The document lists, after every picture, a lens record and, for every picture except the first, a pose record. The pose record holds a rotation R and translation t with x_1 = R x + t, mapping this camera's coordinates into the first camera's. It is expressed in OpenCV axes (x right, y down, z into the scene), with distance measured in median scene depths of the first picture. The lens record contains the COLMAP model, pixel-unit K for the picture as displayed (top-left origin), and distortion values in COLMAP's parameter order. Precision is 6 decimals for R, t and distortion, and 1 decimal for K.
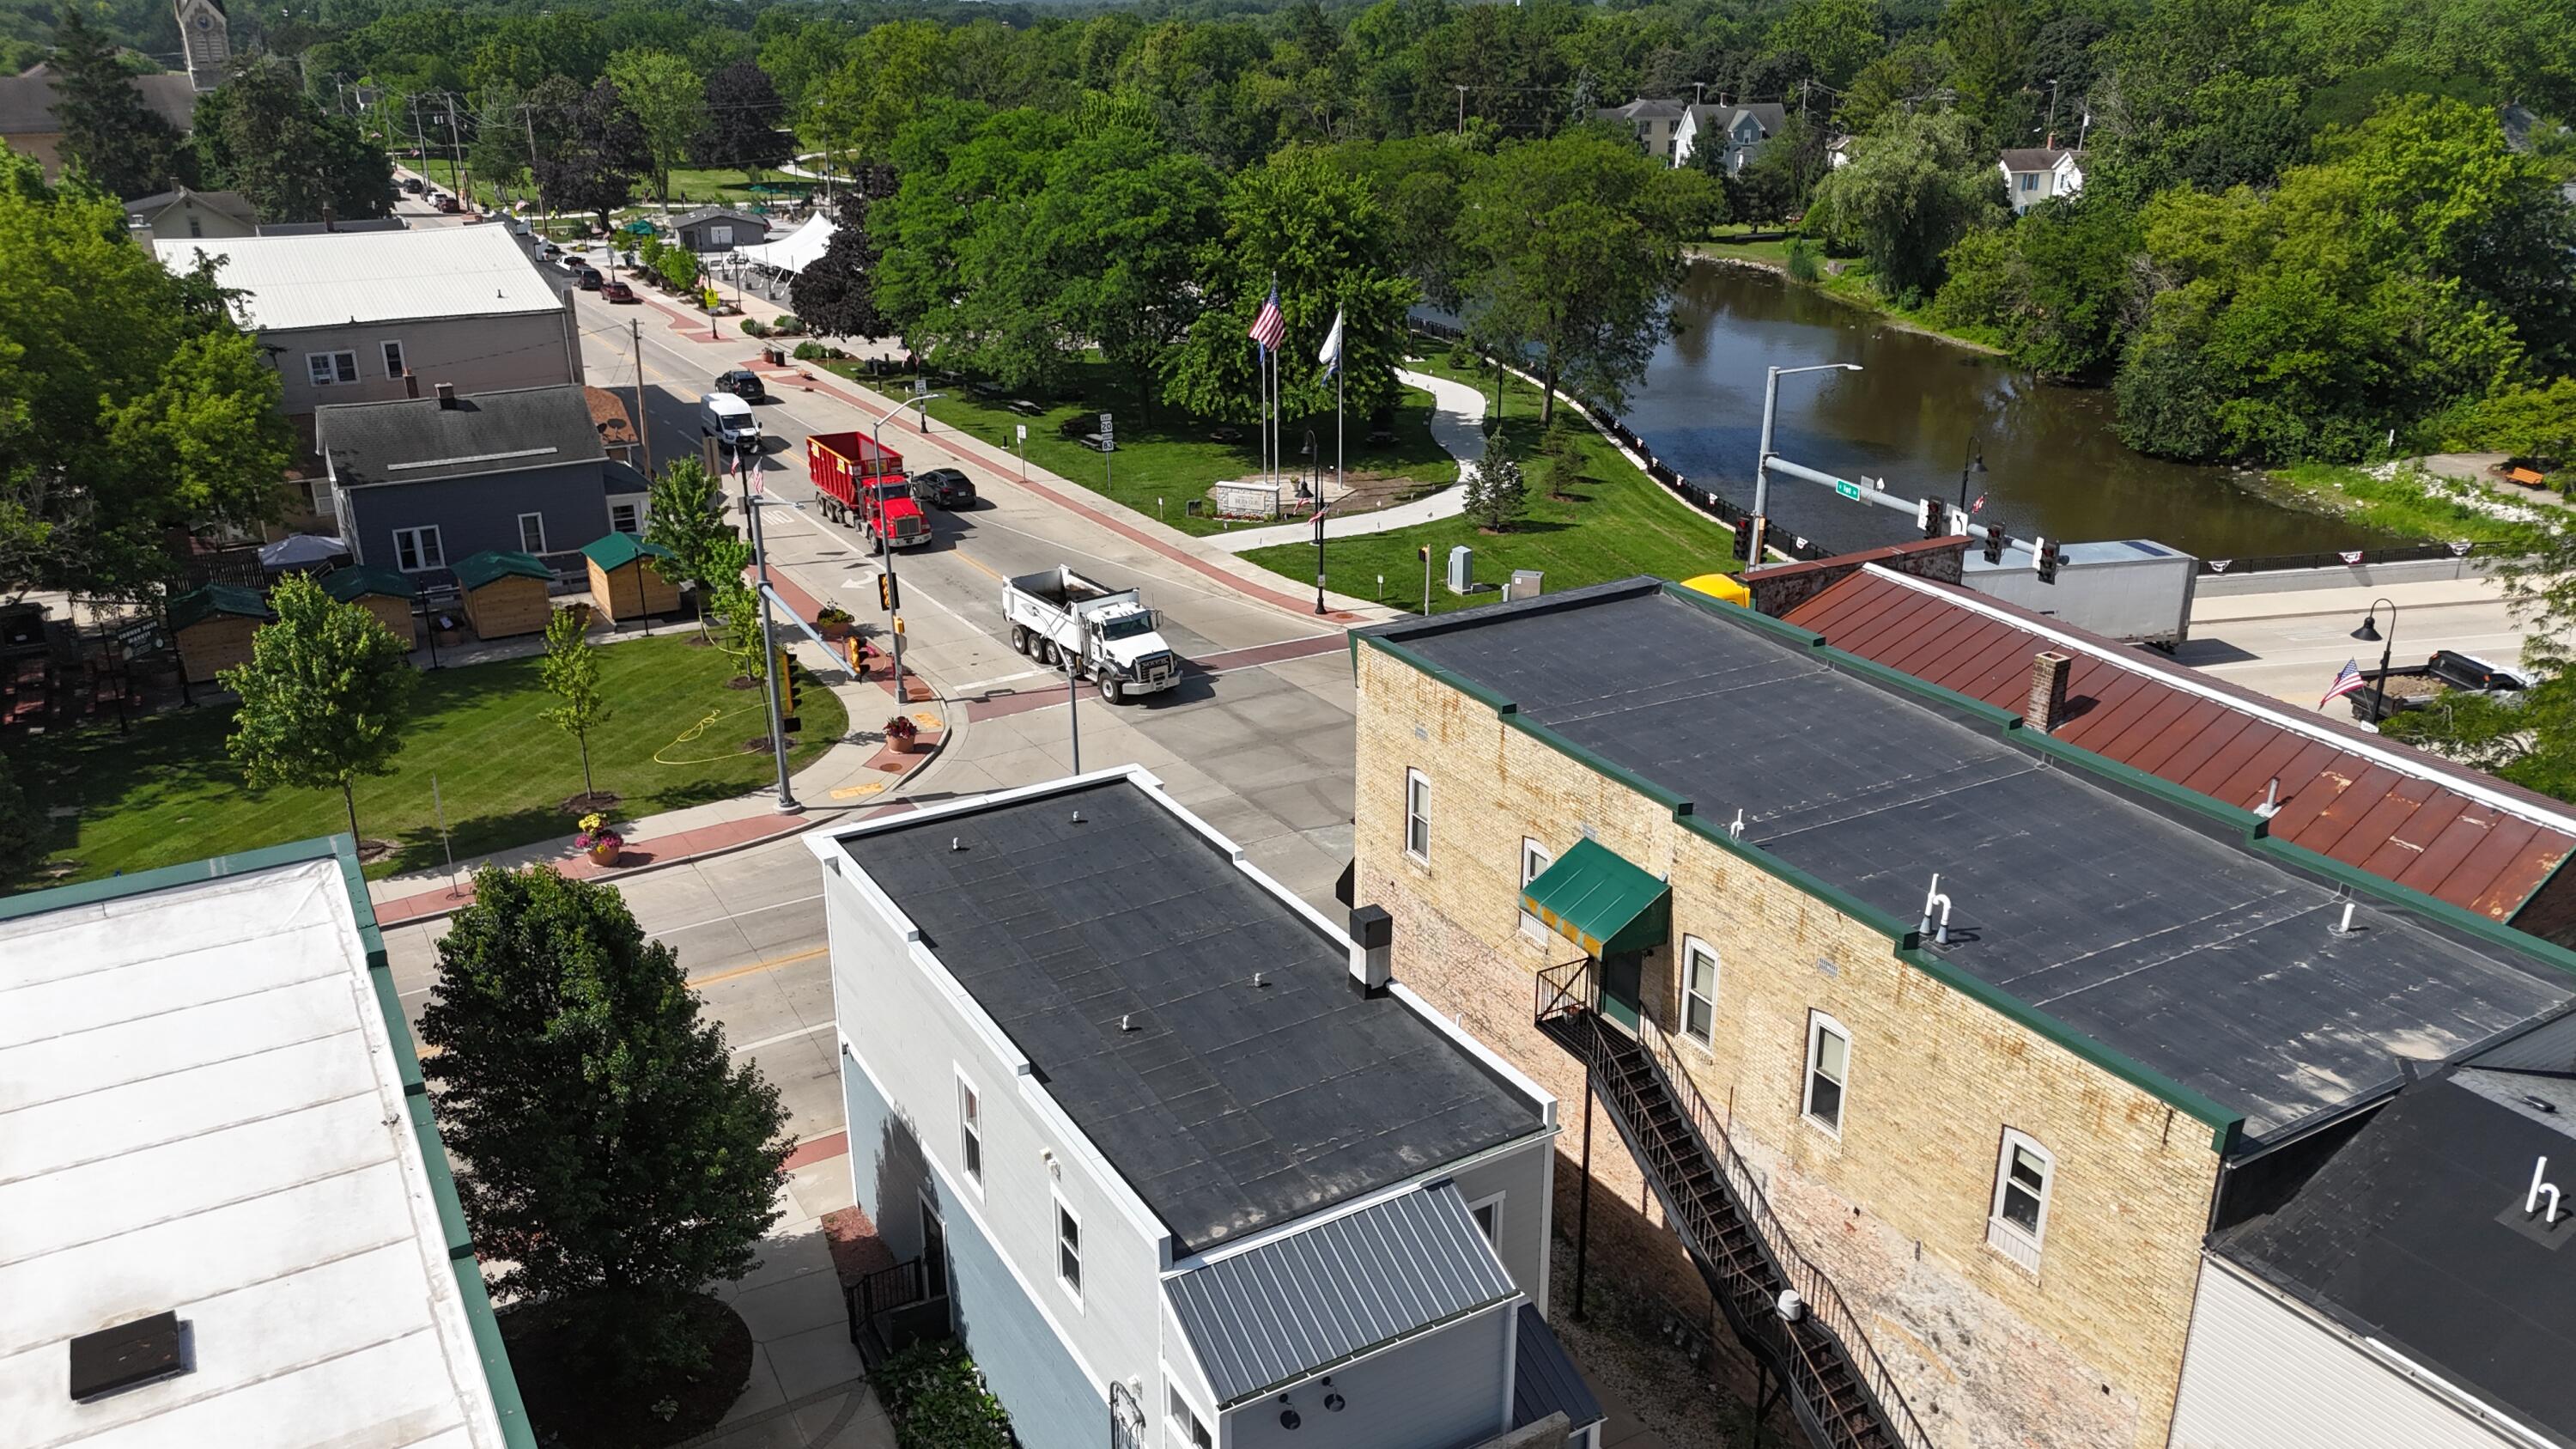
lens RADIAL K [[1905.7, 0, 1288.0], [0, 1905.7, 724.5], [0, 0, 1]] dist [0.074132, -0.064580]
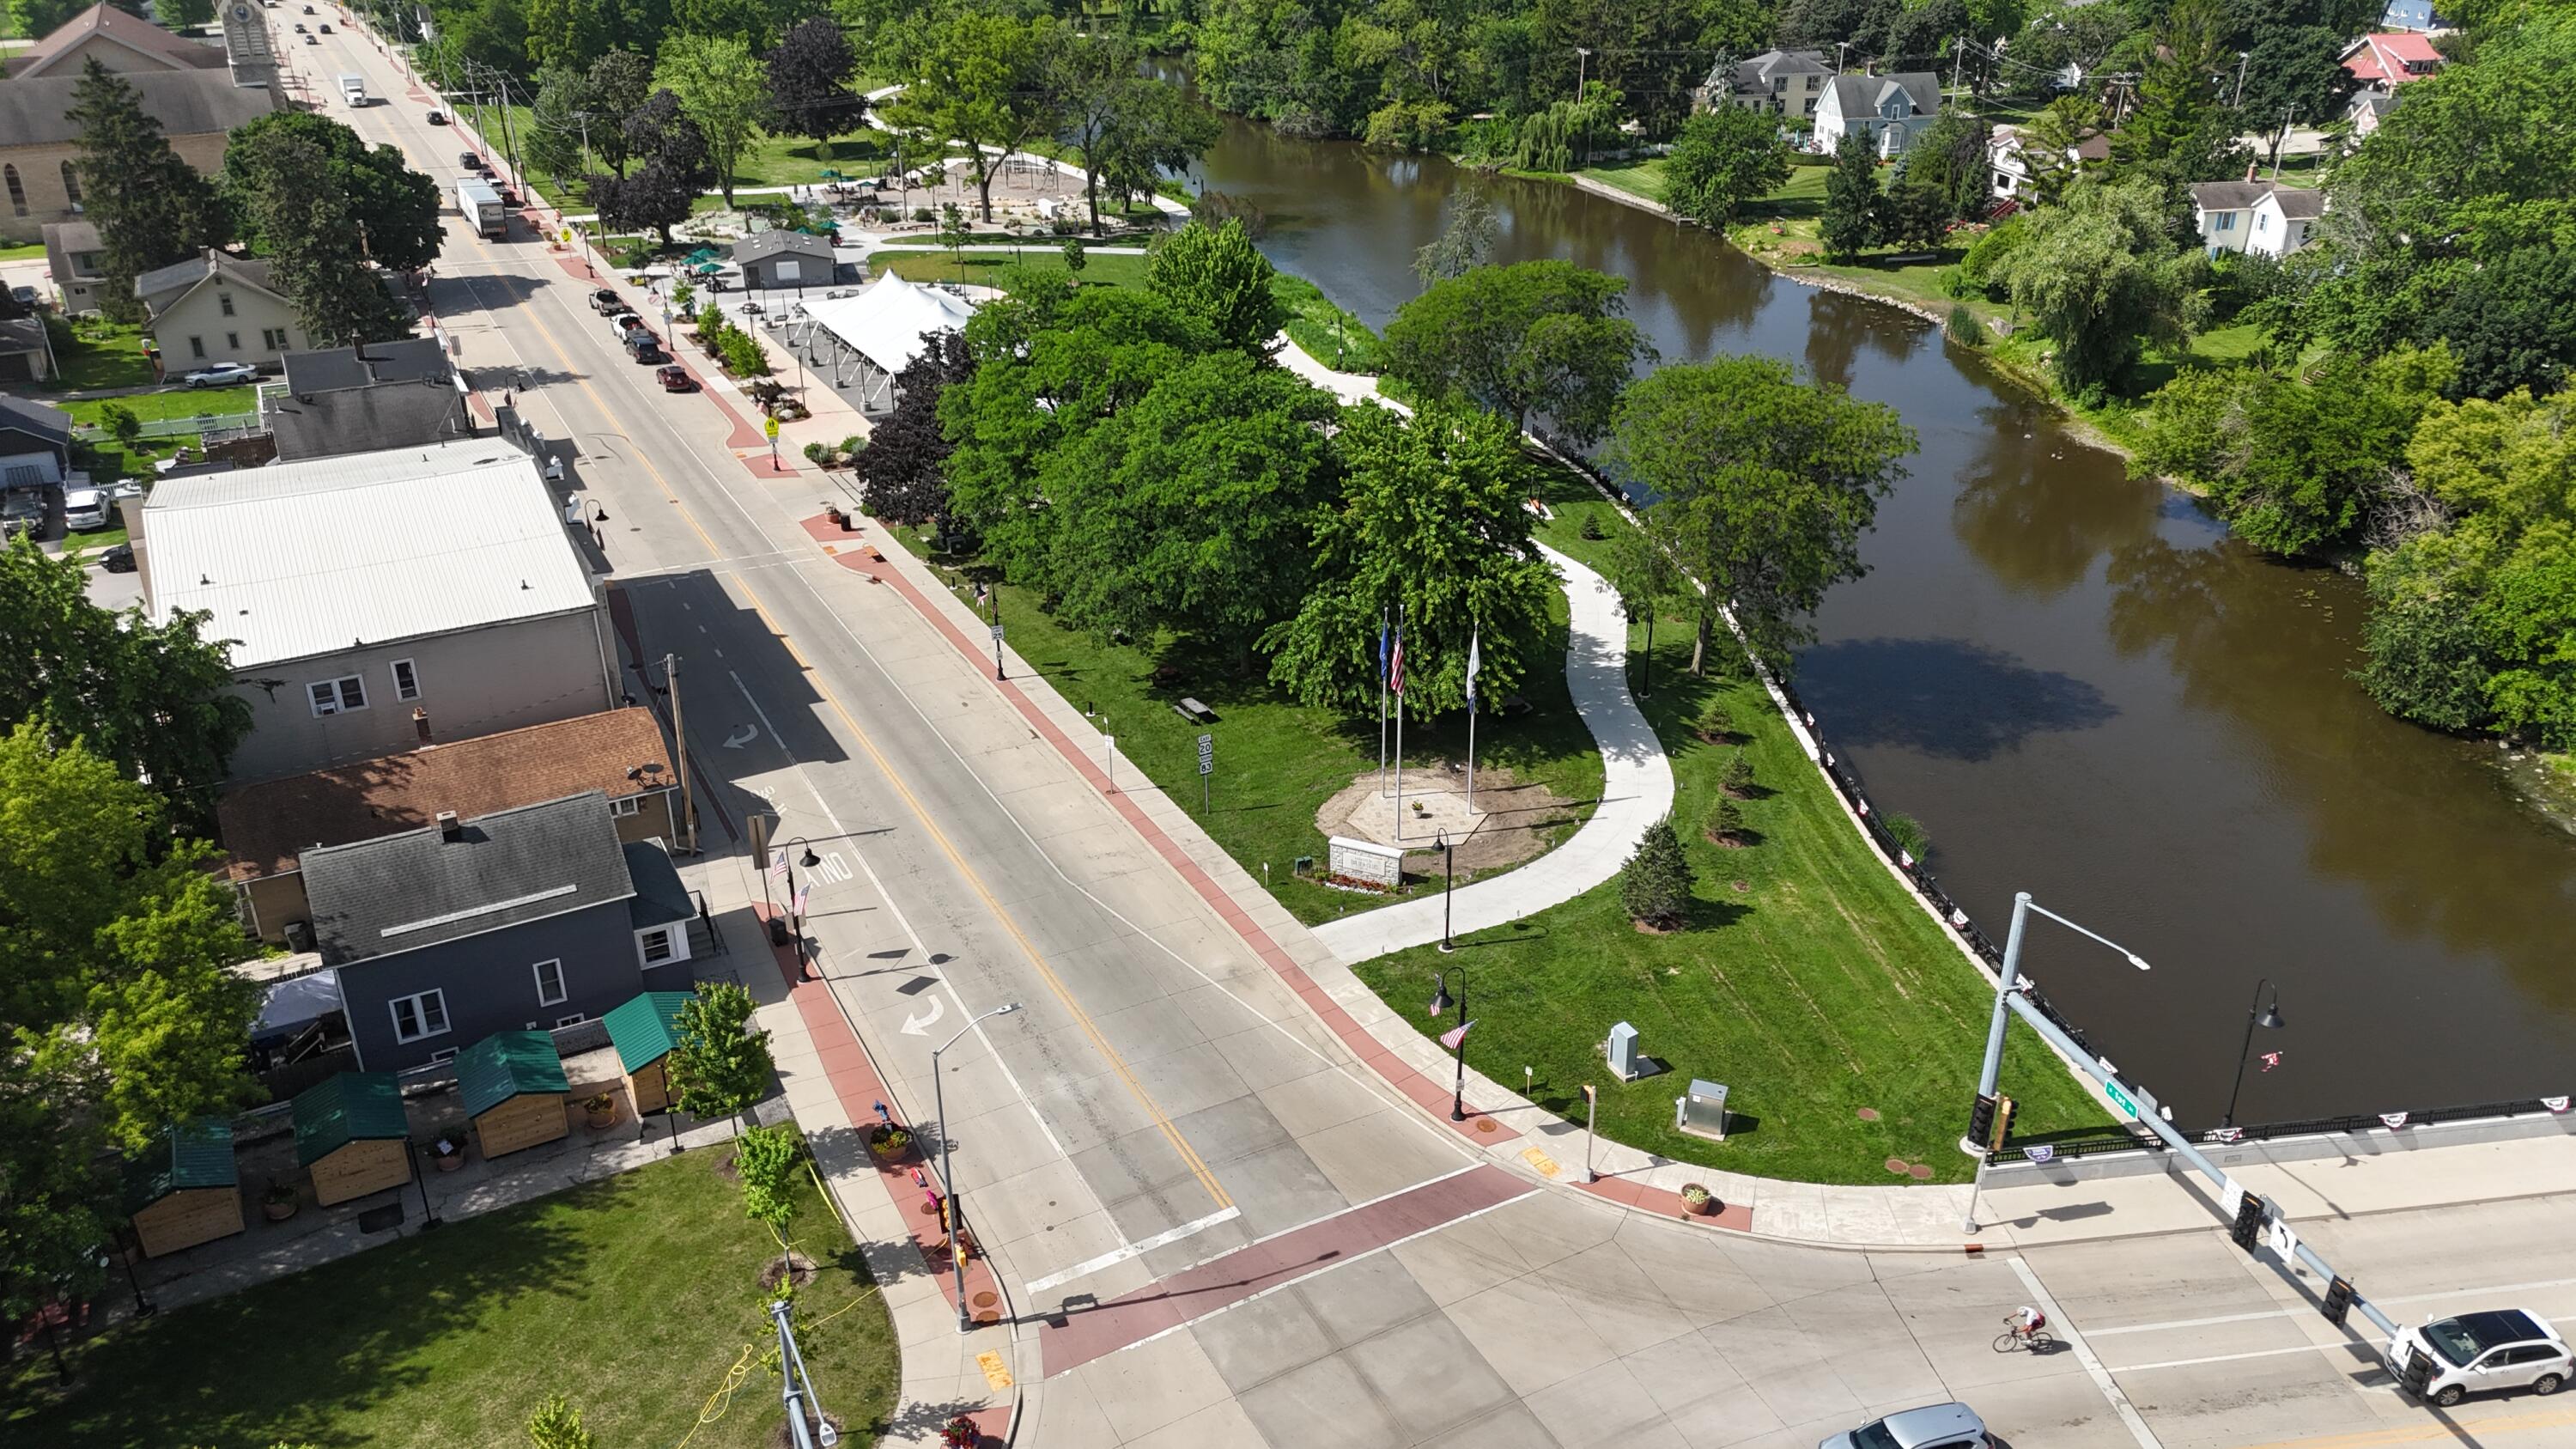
lens RADIAL K [[1905.7, 0, 1288.0], [0, 1905.7, 724.5], [0, 0, 1]] dist [0.074132, -0.064580]
pose [[0.999020, 0.017753, -0.040542, -0.017973], [-0.014147, 0.996060, 0.087545, -0.204473], [0.041936, -0.086885, 0.995335, 0.109286]]
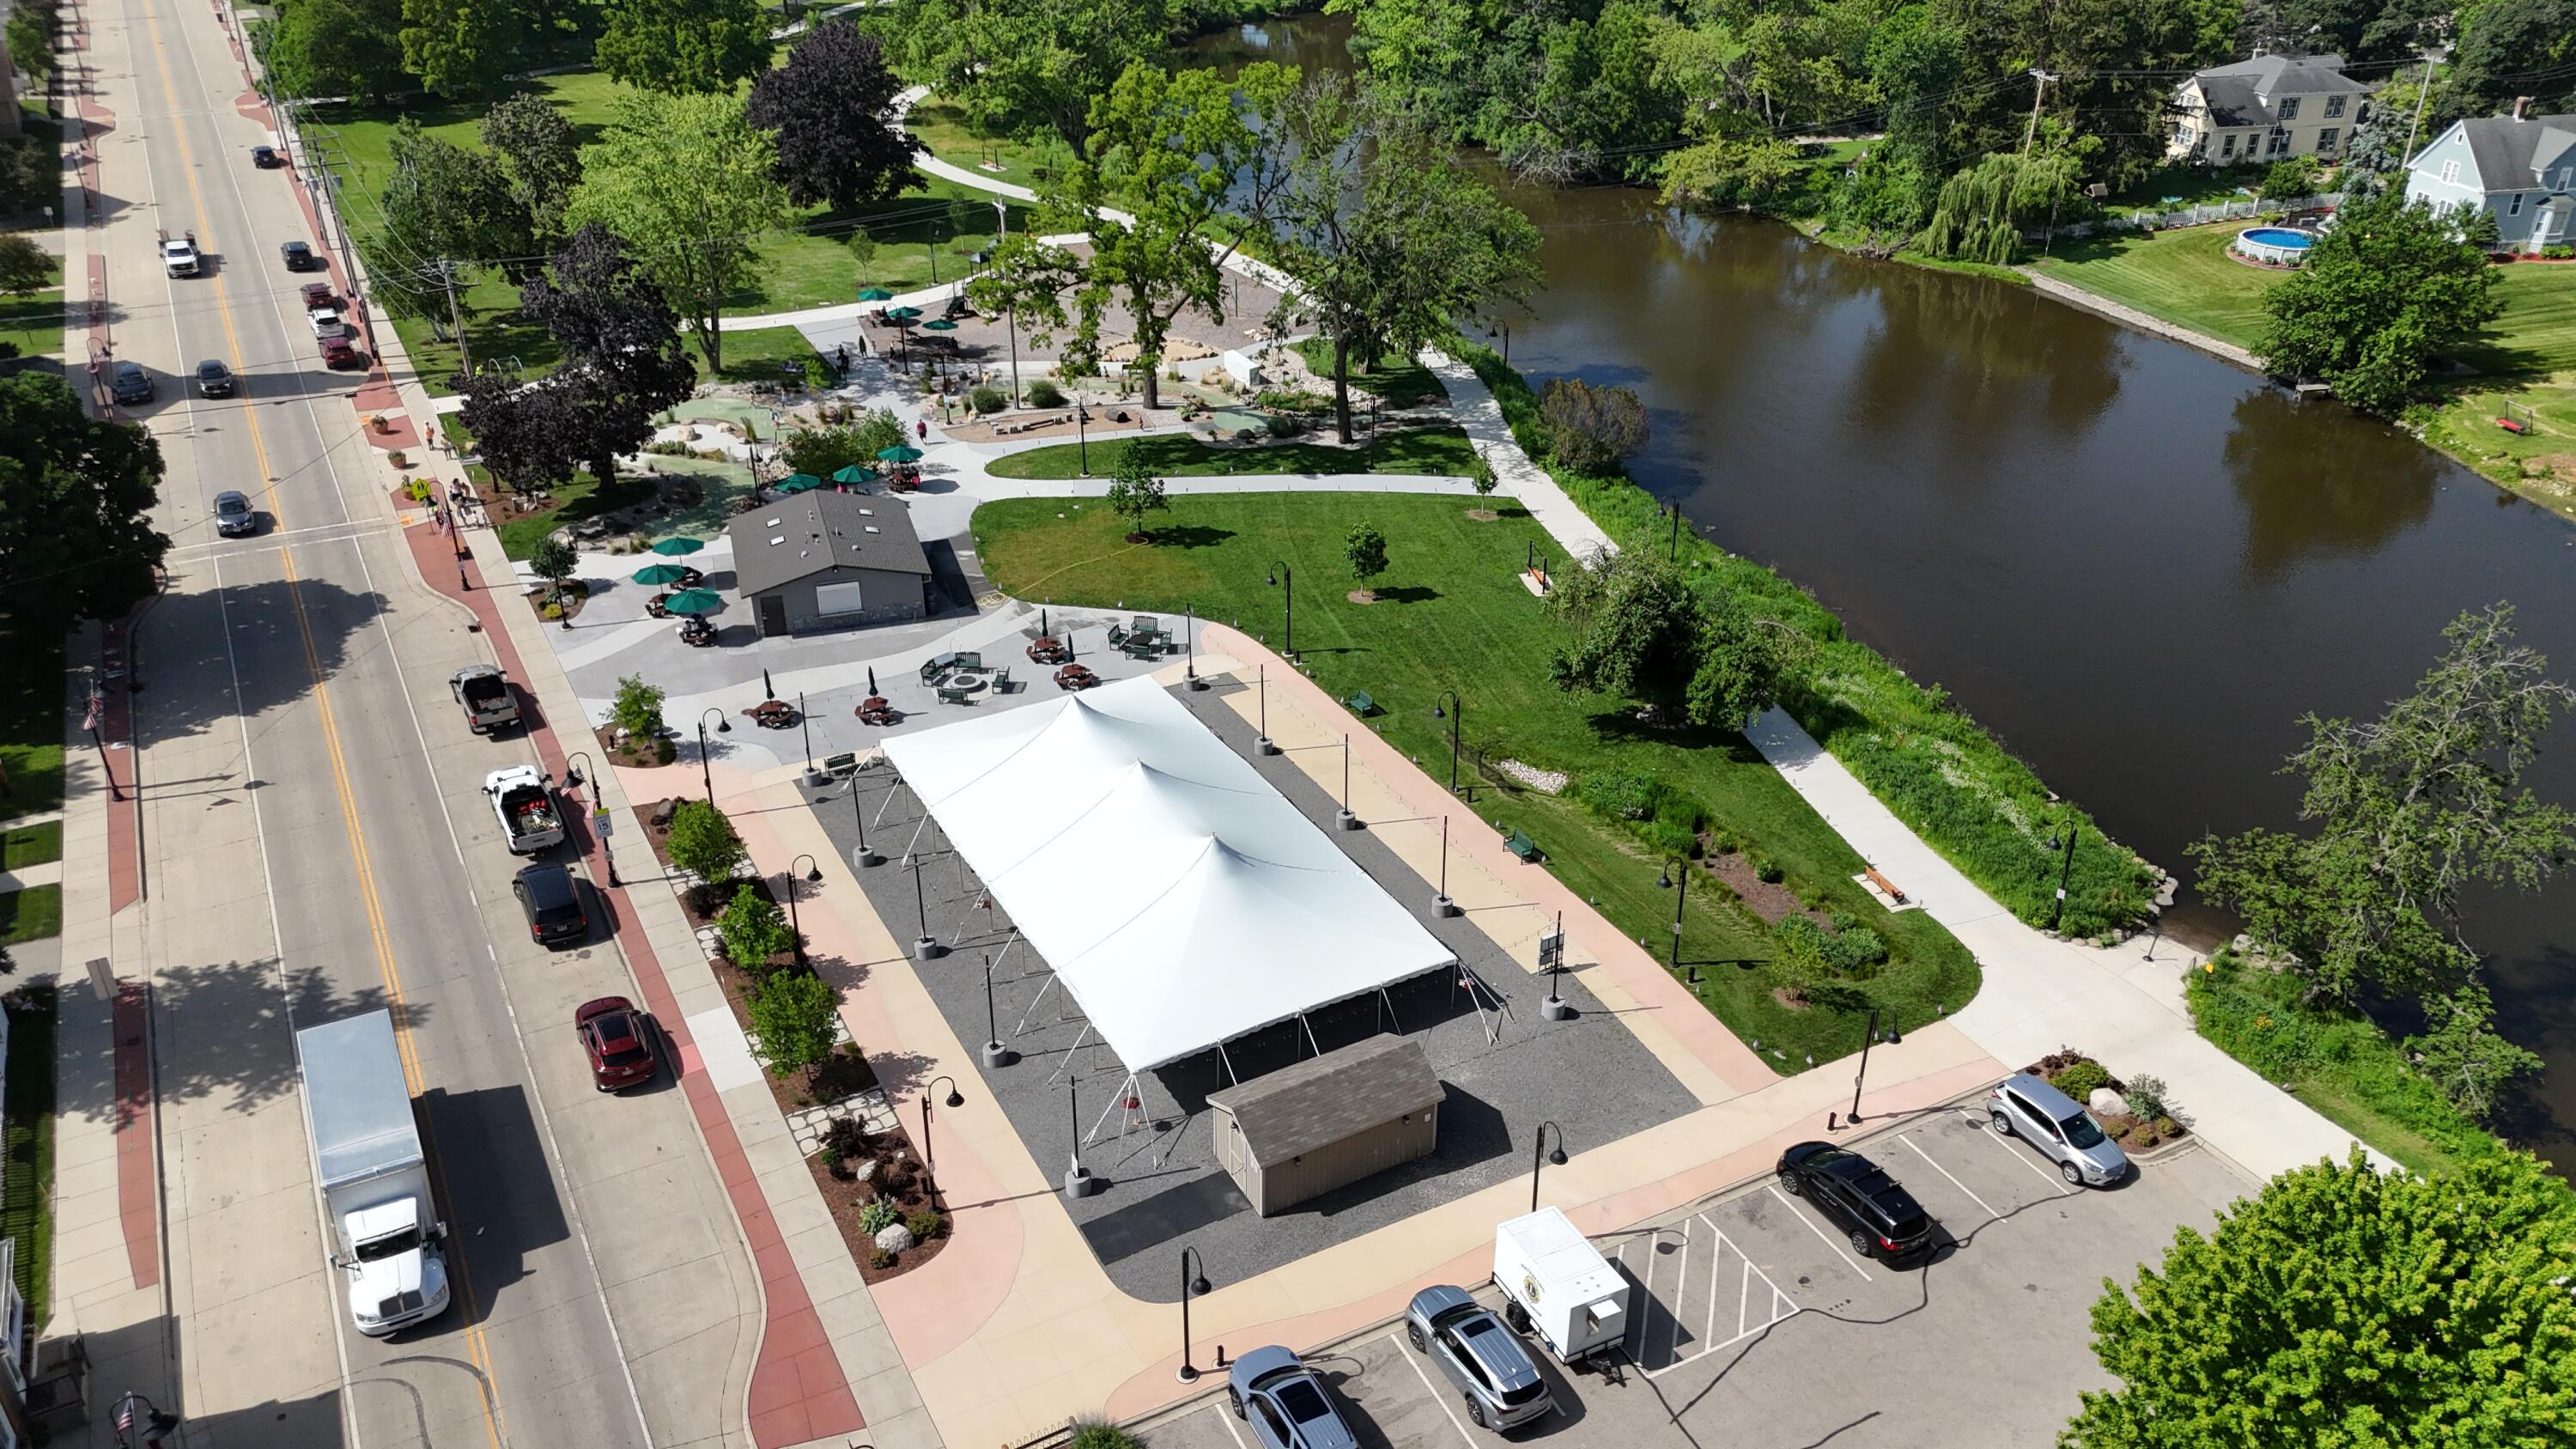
lens RADIAL K [[1905.7, 0, 1288.0], [0, 1905.7, 724.5], [0, 0, 1]] dist [0.074132, -0.064580]
pose [[0.999542, 0.017167, -0.024935, -0.283514], [-0.013500, 0.990002, 0.140407, -0.495280], [0.027096, -0.140006, 0.989780, 0.875190]]
